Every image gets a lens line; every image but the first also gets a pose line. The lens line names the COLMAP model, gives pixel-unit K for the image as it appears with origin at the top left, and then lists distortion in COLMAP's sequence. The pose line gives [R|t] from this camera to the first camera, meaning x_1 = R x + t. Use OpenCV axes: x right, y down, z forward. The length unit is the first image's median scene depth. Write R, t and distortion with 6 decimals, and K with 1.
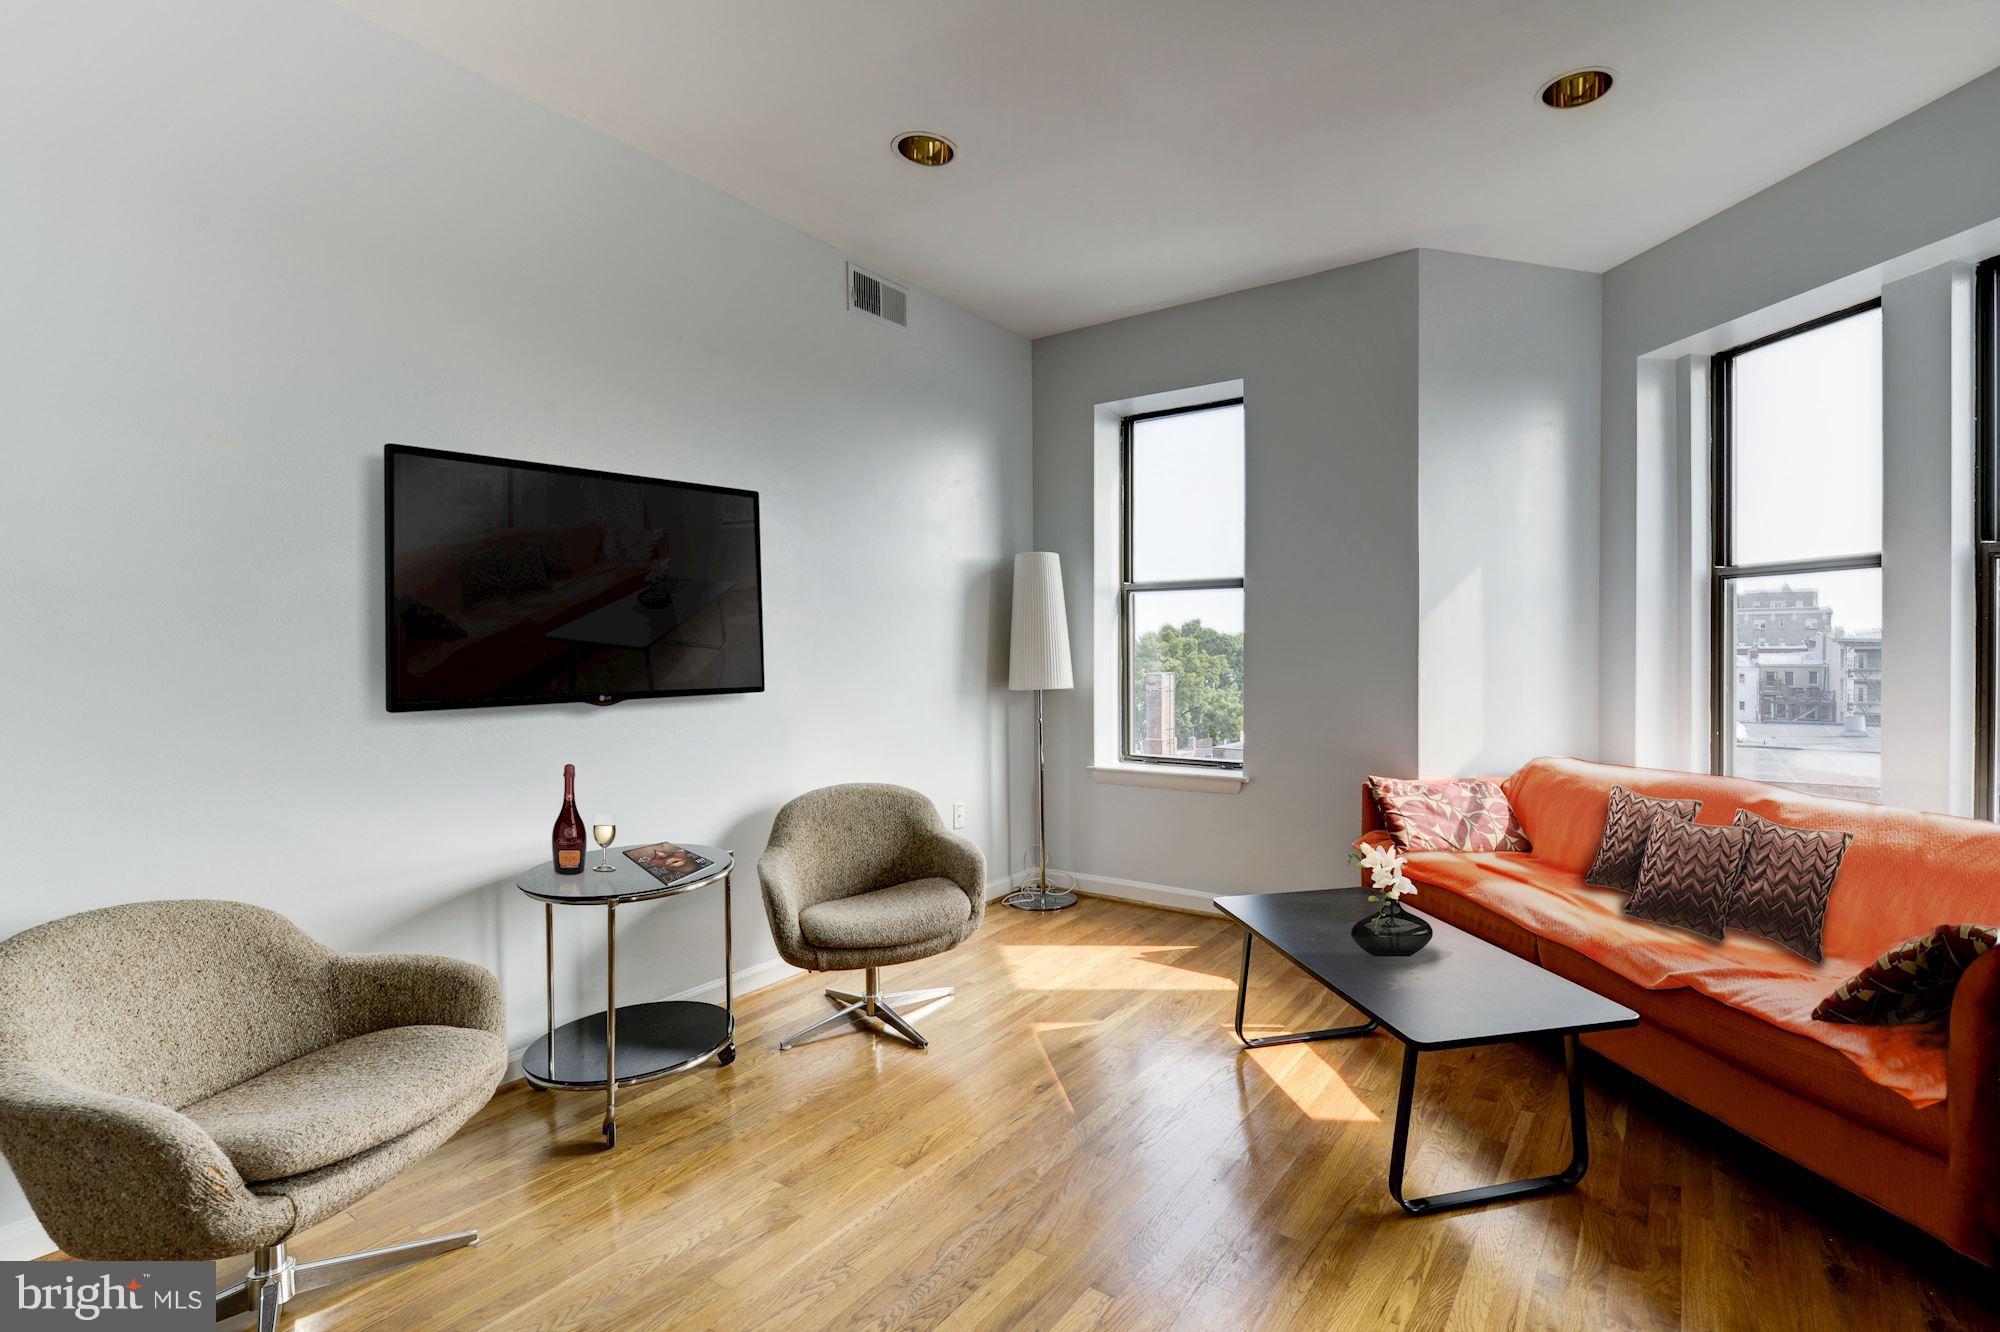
lens RADIAL K [[902.0, 0, 993.4], [0, 902.0, 654.9], [0, 0, 1]] dist [0.017905, -0.010052]
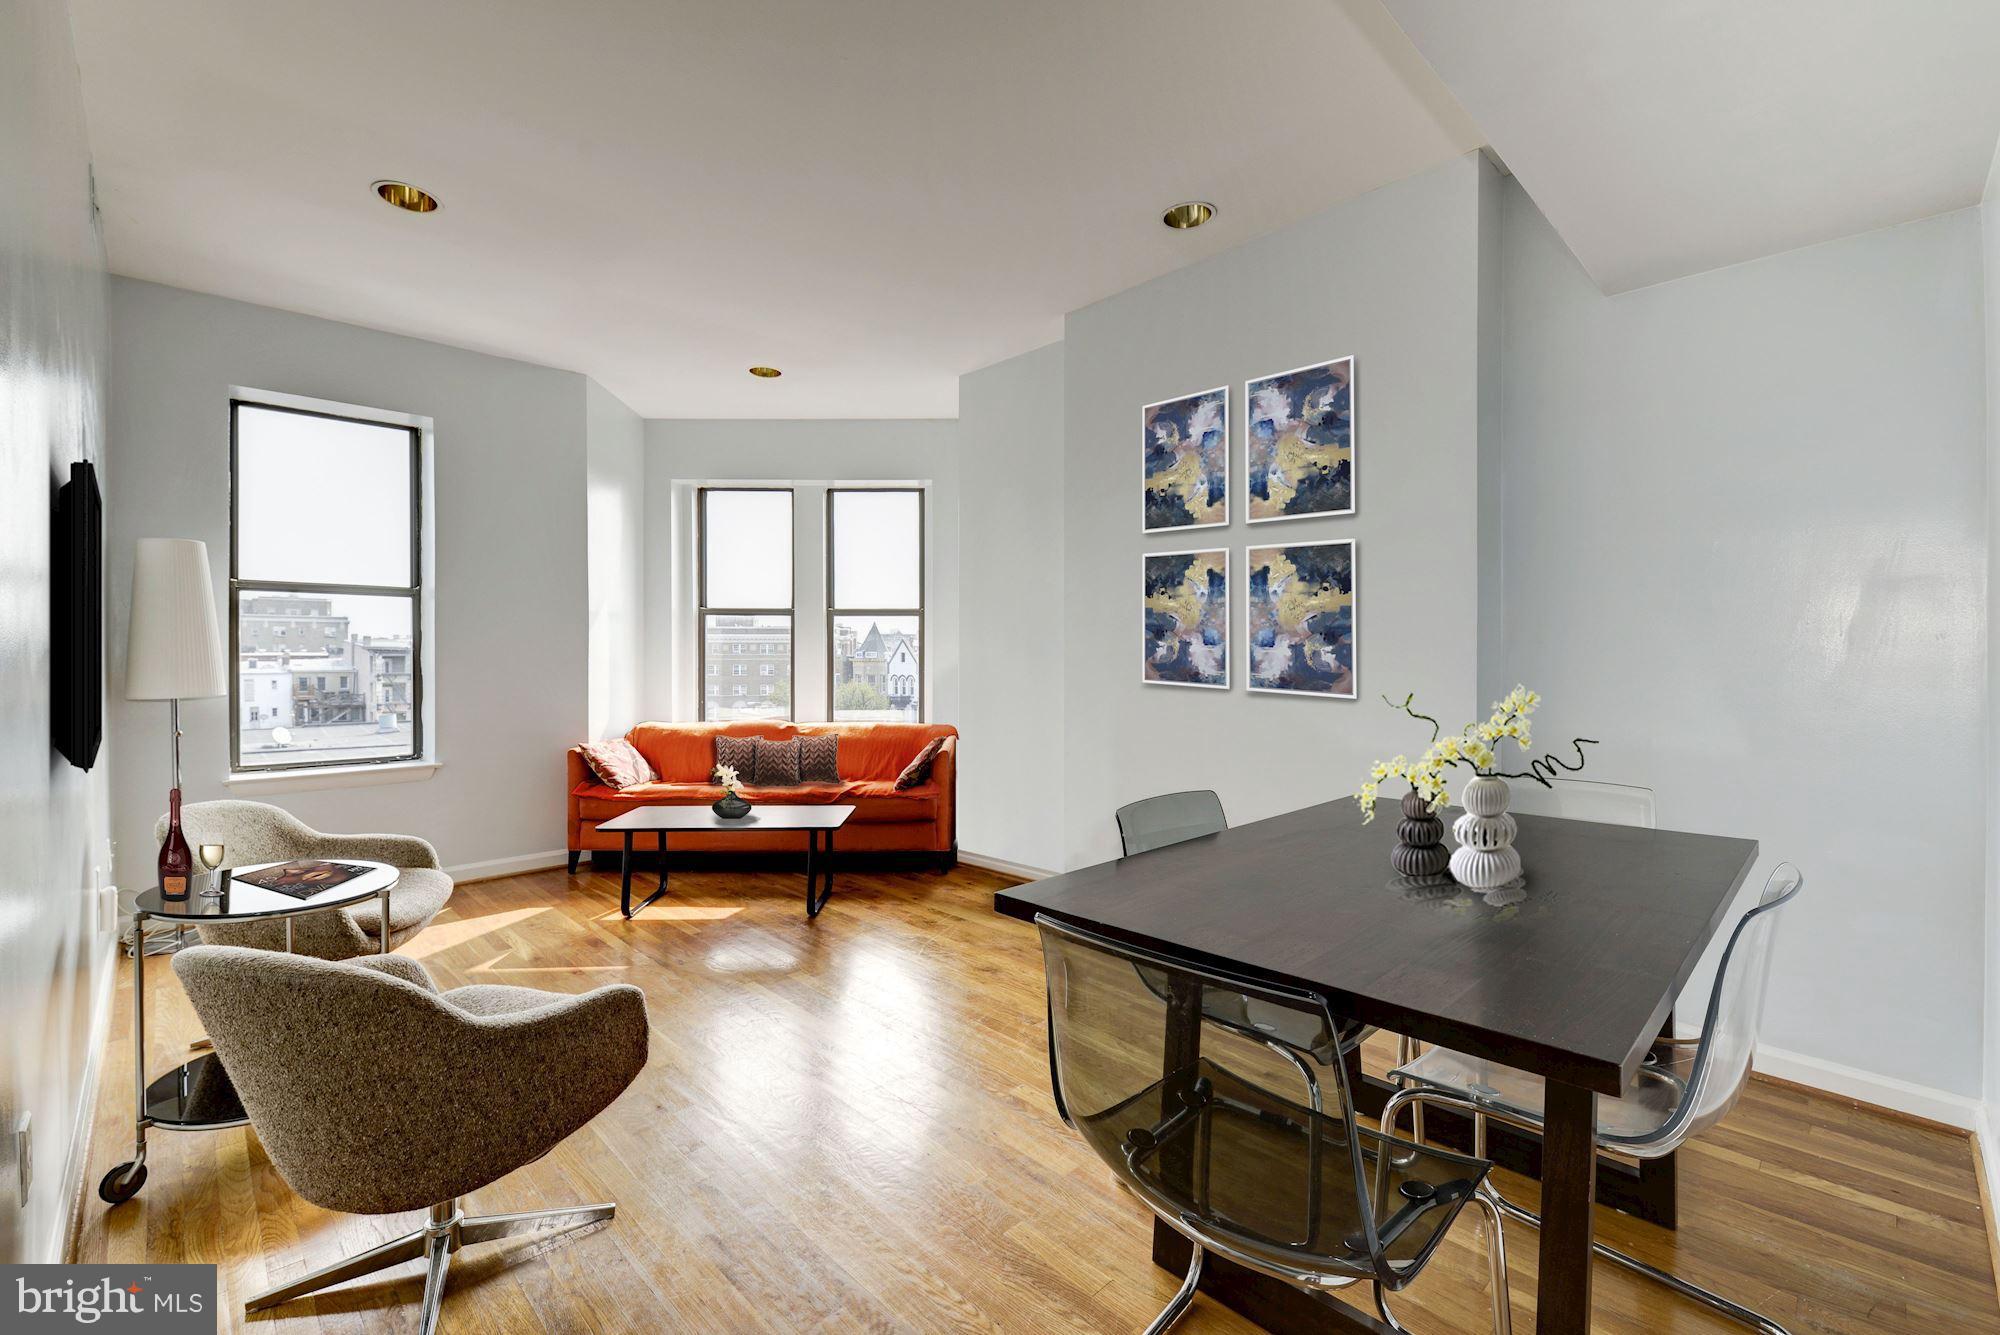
lens RADIAL K [[902.0, 0, 993.4], [0, 902.0, 656.4], [0, 0, 1]] dist [0.017905, -0.010052]
pose [[0.218189, 0.002623, 0.975903, -0.912038], [0.003160, 0.999989, -0.003394, 0.004876], [-0.975901, 0.003824, 0.218178, 0.068173]]
